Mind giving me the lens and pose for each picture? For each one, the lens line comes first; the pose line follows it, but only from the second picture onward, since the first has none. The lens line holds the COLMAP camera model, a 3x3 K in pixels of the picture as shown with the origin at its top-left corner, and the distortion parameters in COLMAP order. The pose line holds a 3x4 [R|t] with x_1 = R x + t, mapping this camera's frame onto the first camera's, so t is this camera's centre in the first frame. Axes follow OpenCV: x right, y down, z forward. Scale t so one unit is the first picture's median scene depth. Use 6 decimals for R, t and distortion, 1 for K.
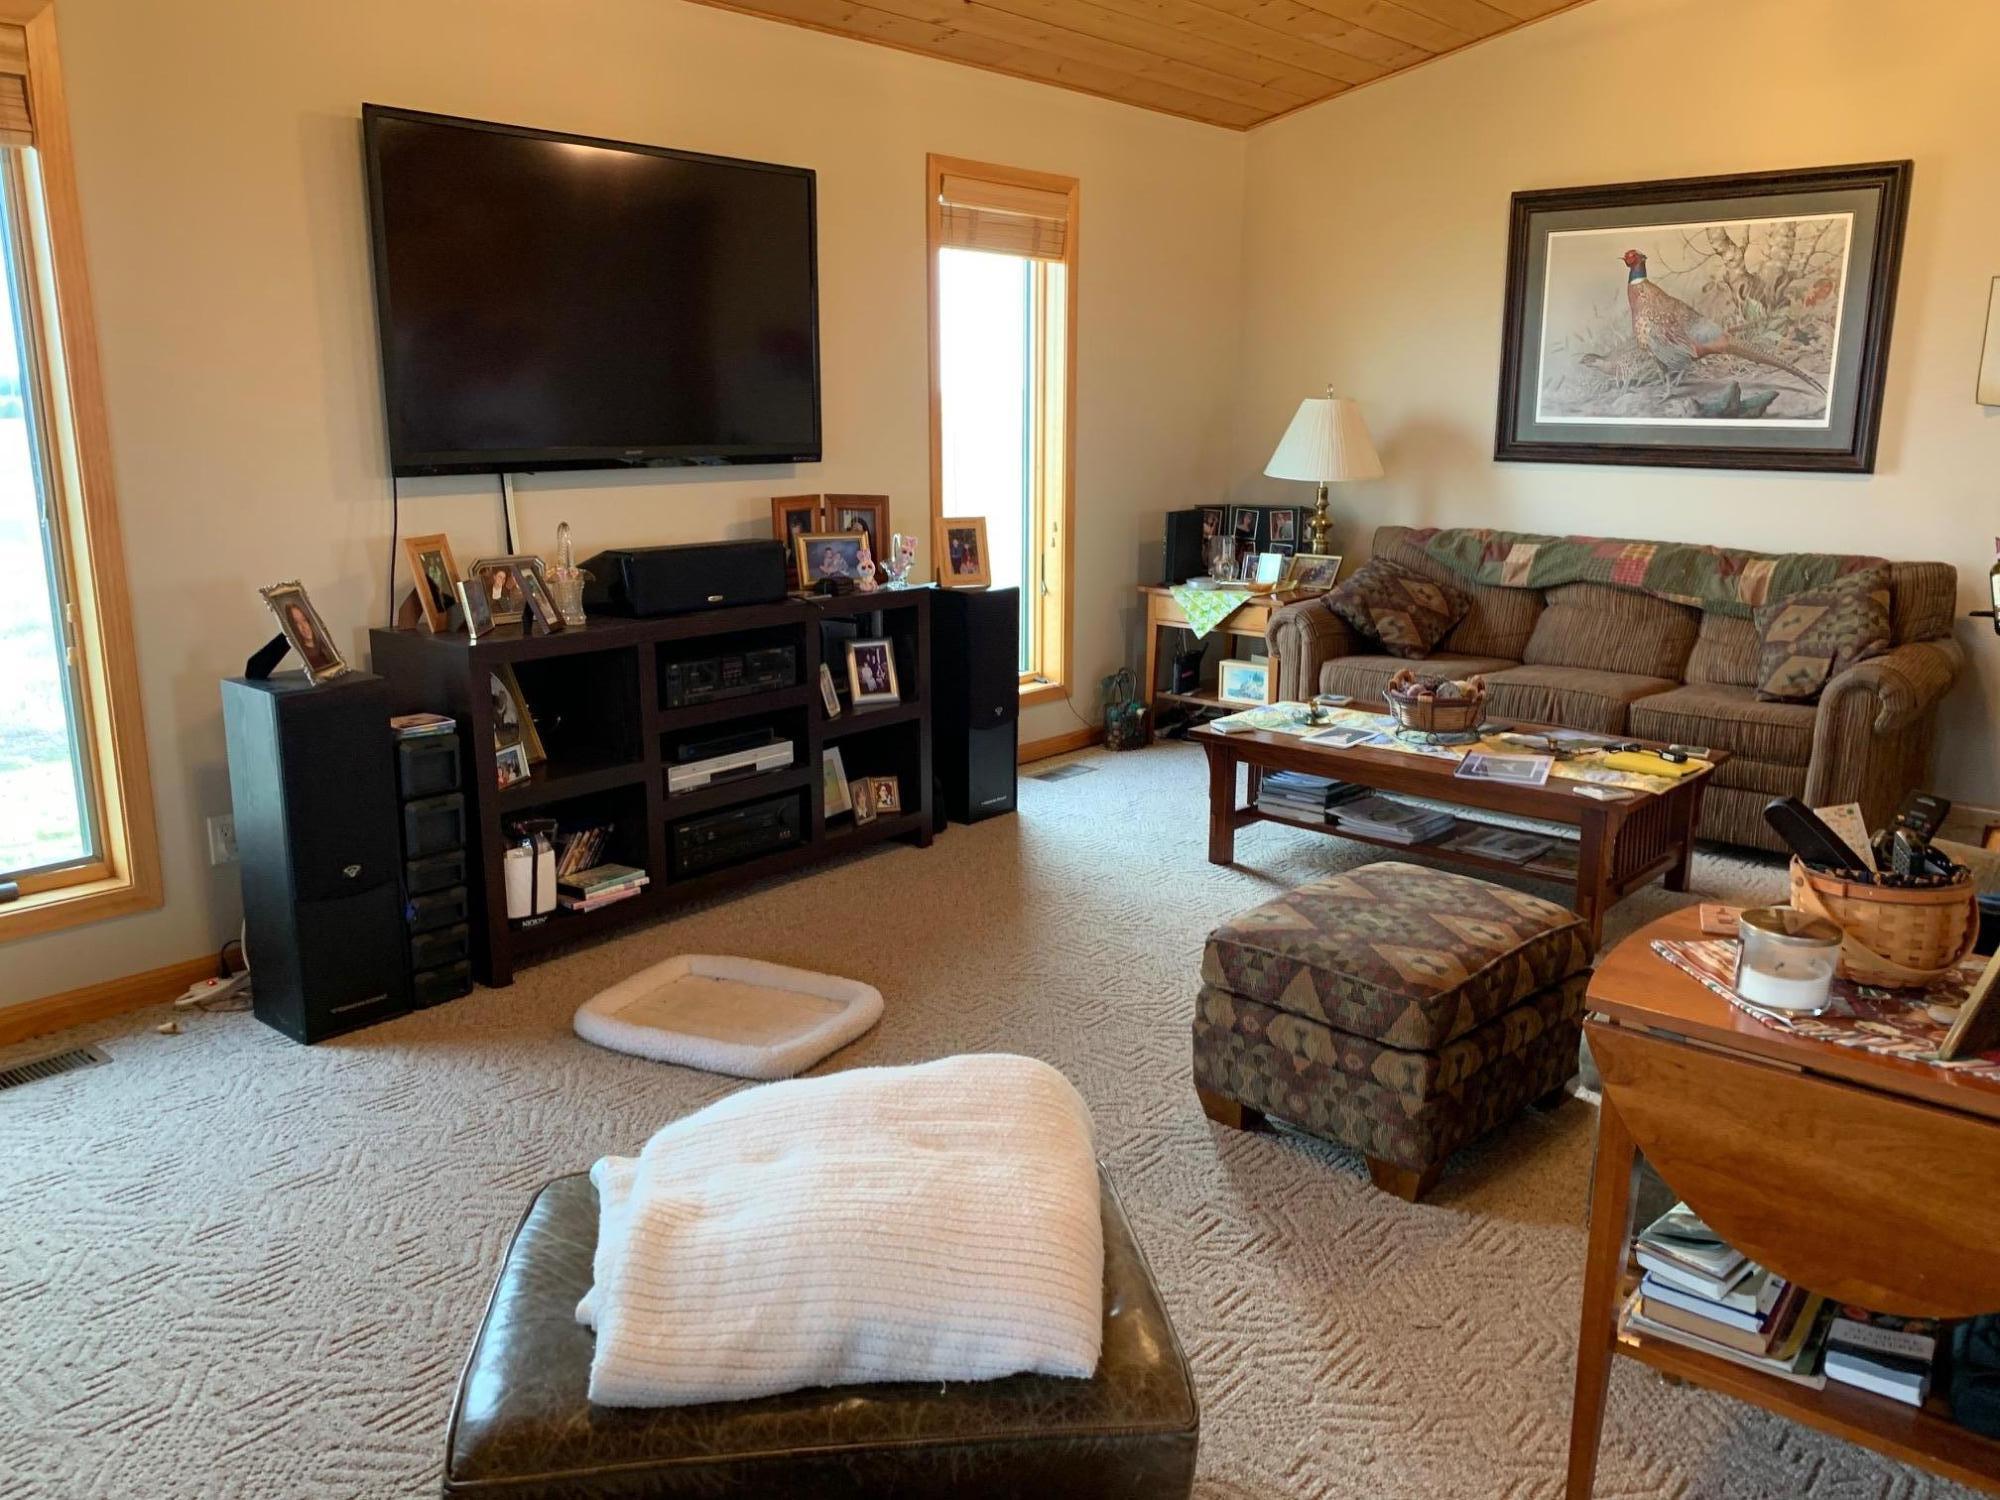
lens RADIAL K [[1547.2, 0, 1005.2], [0, 1547.2, 741.2], [0, 0, 1]] dist [0.042139, -0.054318]
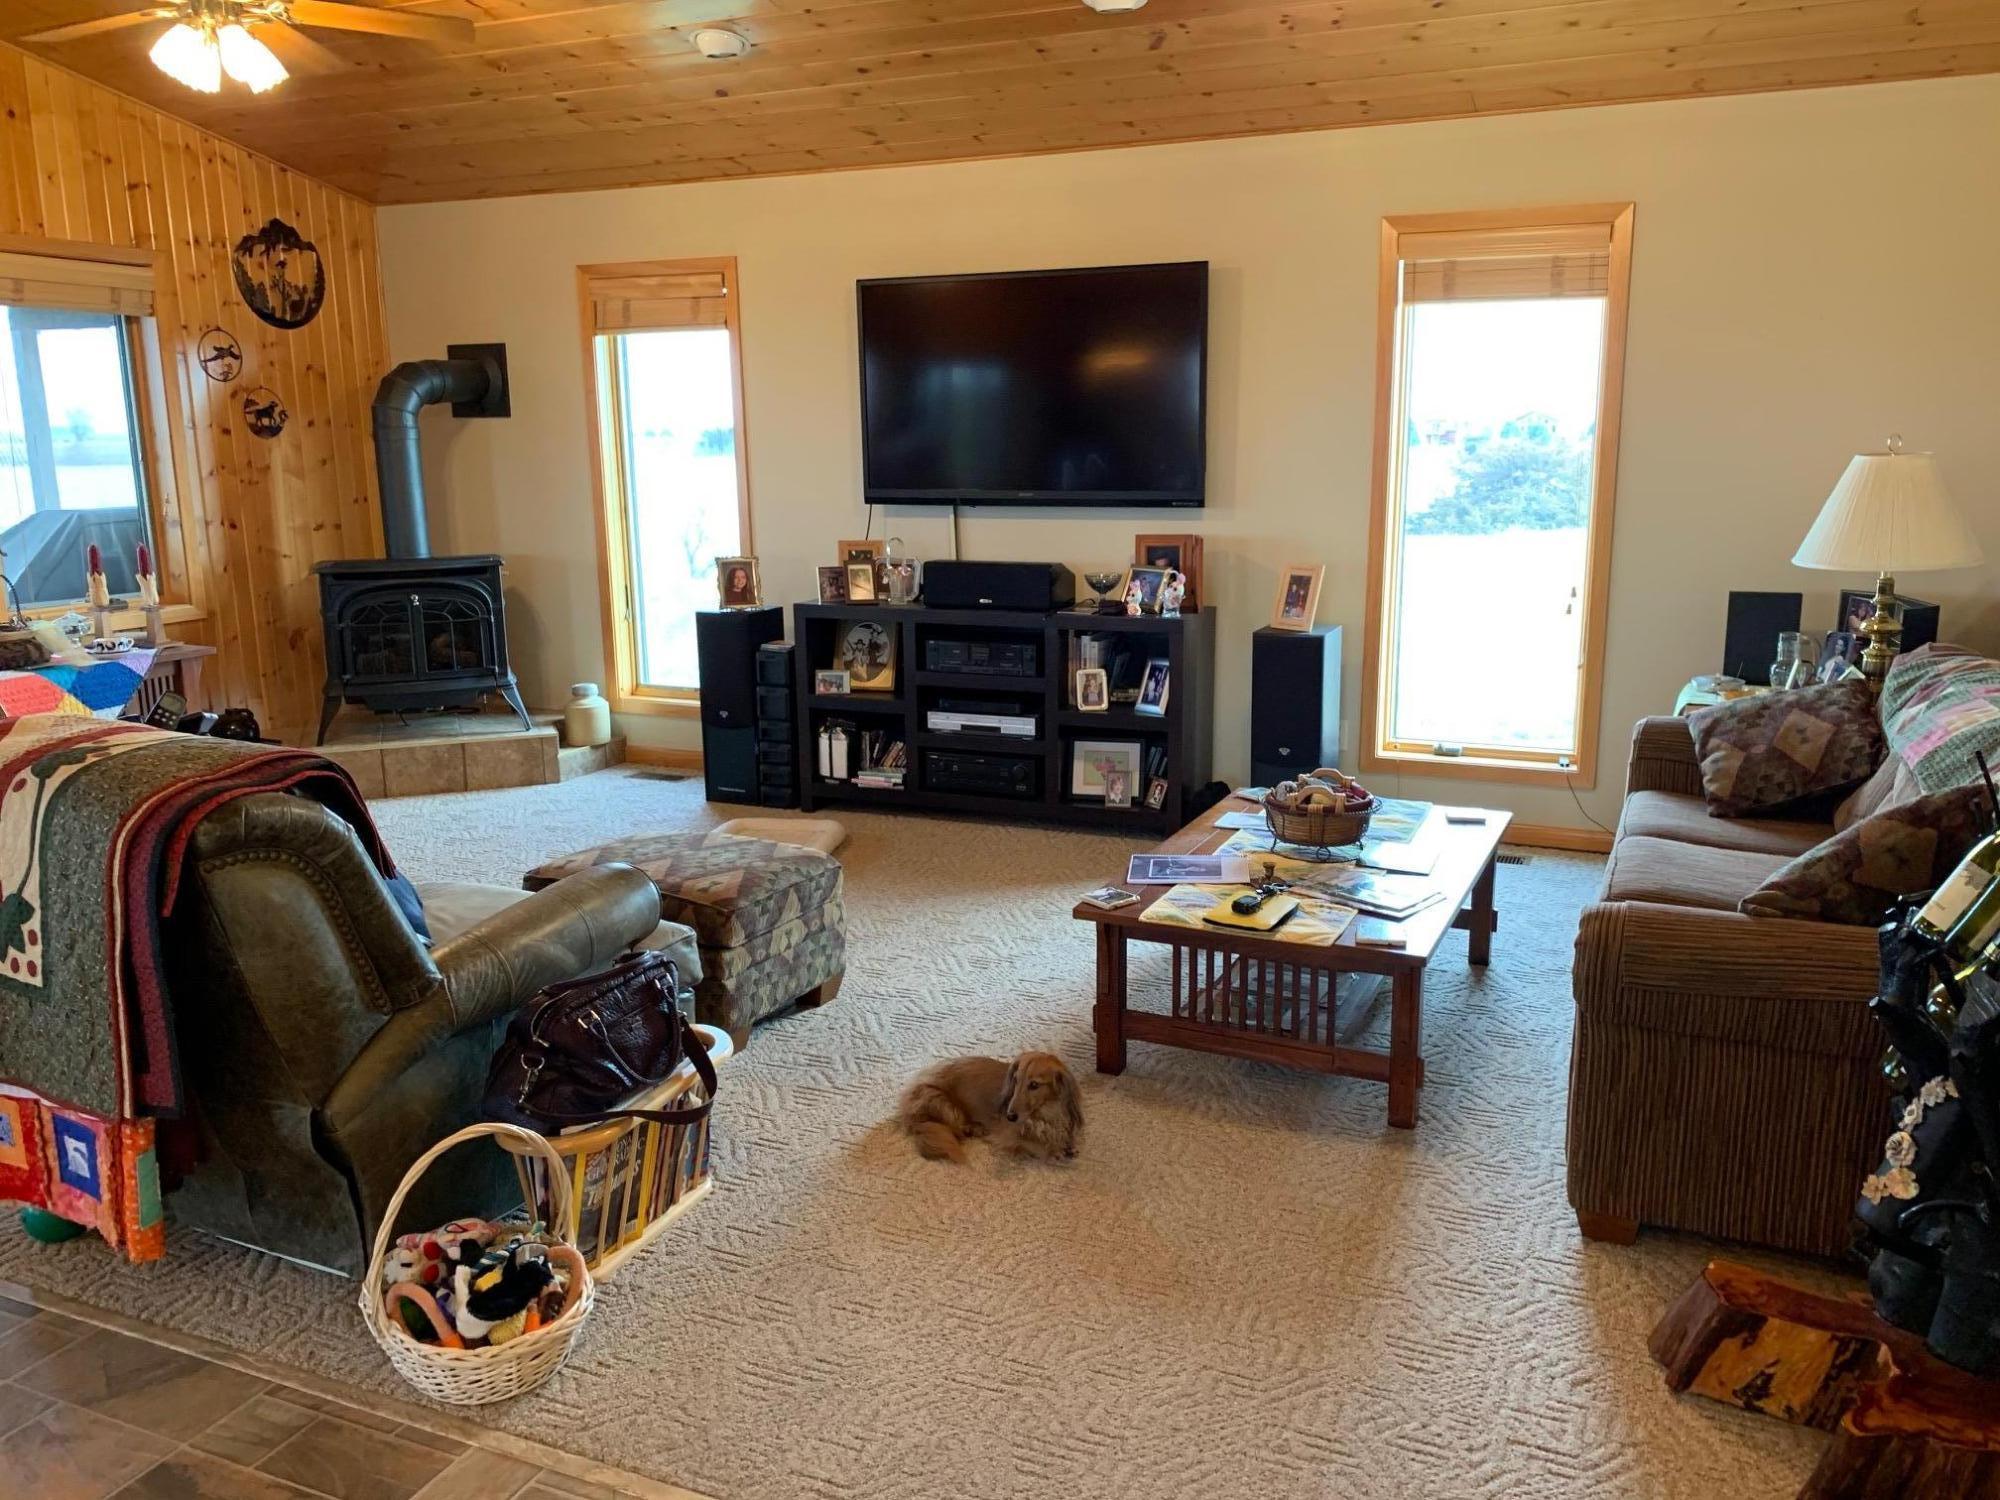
lens RADIAL K [[1547.2, 0, 1010.0], [0, 1547.2, 758.8], [0, 0, 1]] dist [0.042139, -0.054318]
pose [[0.286863, 0.194178, -0.938086, 1.100432], [-0.196256, 0.970384, 0.140850, -0.149189], [0.937653, 0.143701, 0.316476, 0.585968]]
